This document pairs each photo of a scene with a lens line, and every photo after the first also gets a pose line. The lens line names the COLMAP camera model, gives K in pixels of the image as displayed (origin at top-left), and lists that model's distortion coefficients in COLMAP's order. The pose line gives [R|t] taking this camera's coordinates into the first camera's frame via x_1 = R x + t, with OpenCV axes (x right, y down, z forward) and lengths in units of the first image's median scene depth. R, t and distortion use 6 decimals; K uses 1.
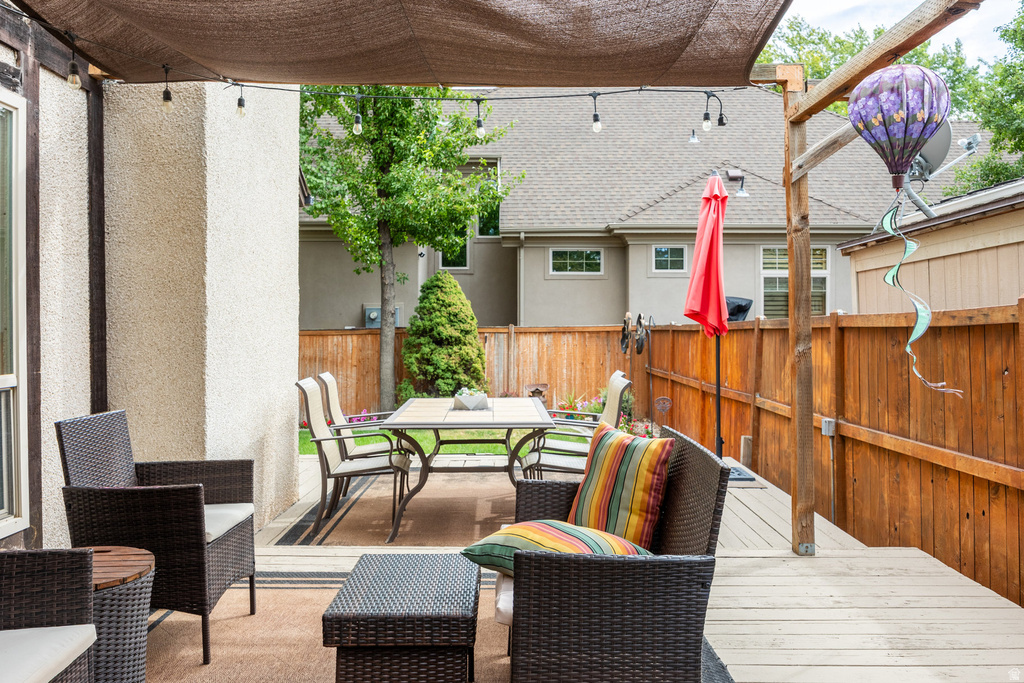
lens RADIAL K [[813.5, 0, 512.7], [0, 813.5, 325.7], [0, 0, 1]] dist [-0.003606, -0.005347]
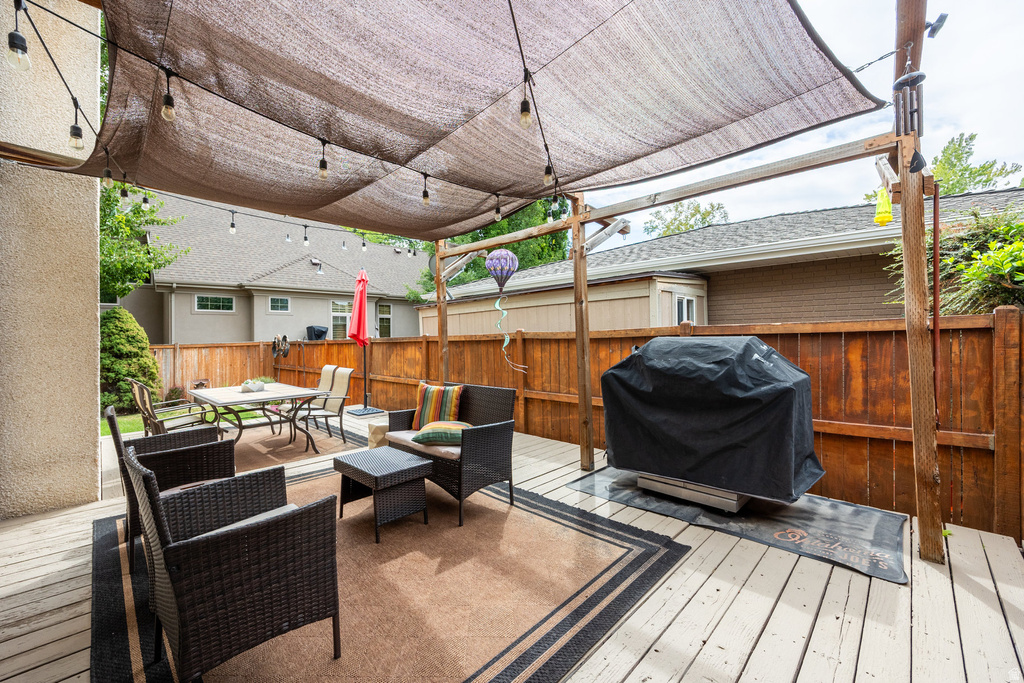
lens RADIAL K [[408.0, 0, 512.3], [0, 408.0, 337.3], [0, 0, 1]] dist [-0.000809, -0.000117]
pose [[0.705184, -0.011228, 0.708935, -0.110293], [0.015588, 0.999878, 0.000331, -0.002280], [-0.708853, 0.010818, 0.705274, -0.006525]]
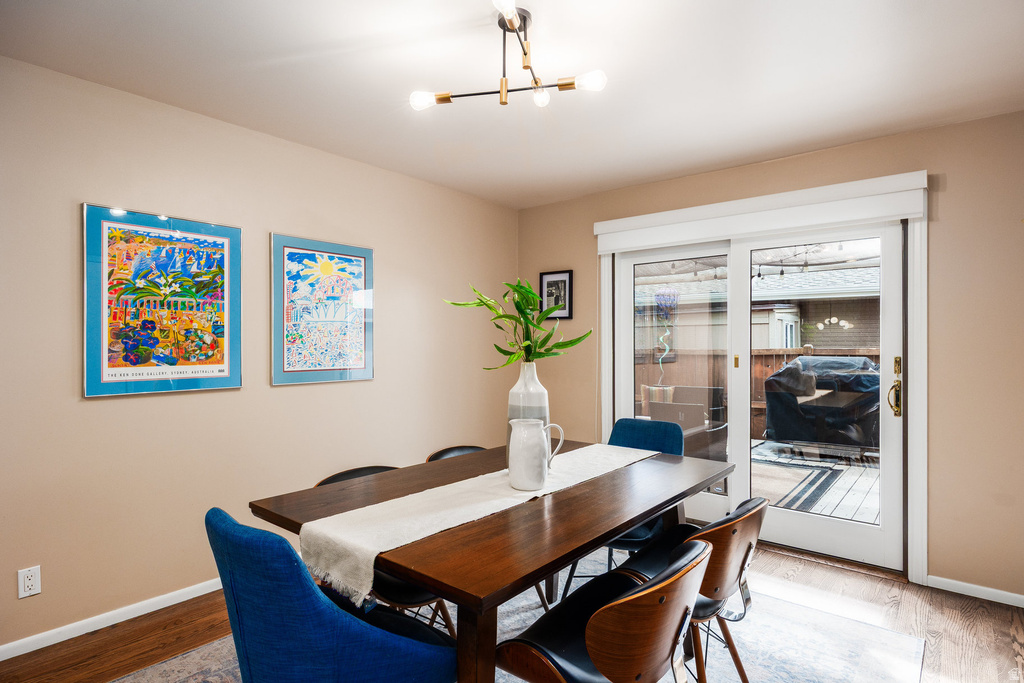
lens RADIAL K [[542.7, 0, 508.0], [0, 542.7, 333.6], [0, 0, 1]] dist [-0.000132, -0.000779]
pose [[0.649406, 0.015183, 0.760291, -0.412838], [-0.000047, 0.999801, -0.019927, -0.011202], [-0.760442, 0.012905, 0.649277, -0.015157]]
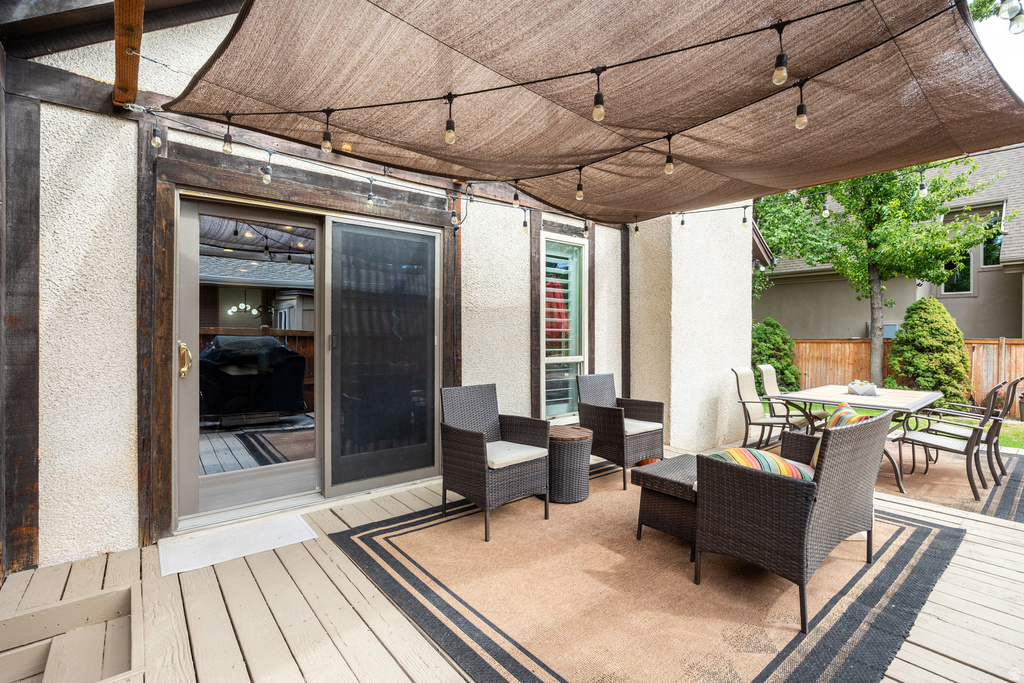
lens RADIAL K [[467.5, 0, 515.7], [0, 467.5, 336.6], [0, 0, 1]] dist [-0.013363, -0.000262]
pose [[0.631554, 0.009374, -0.775275, 0.079701], [-0.007321, 0.999954, 0.006127, -0.001091], [0.775297, 0.001806, 0.631594, -0.005528]]
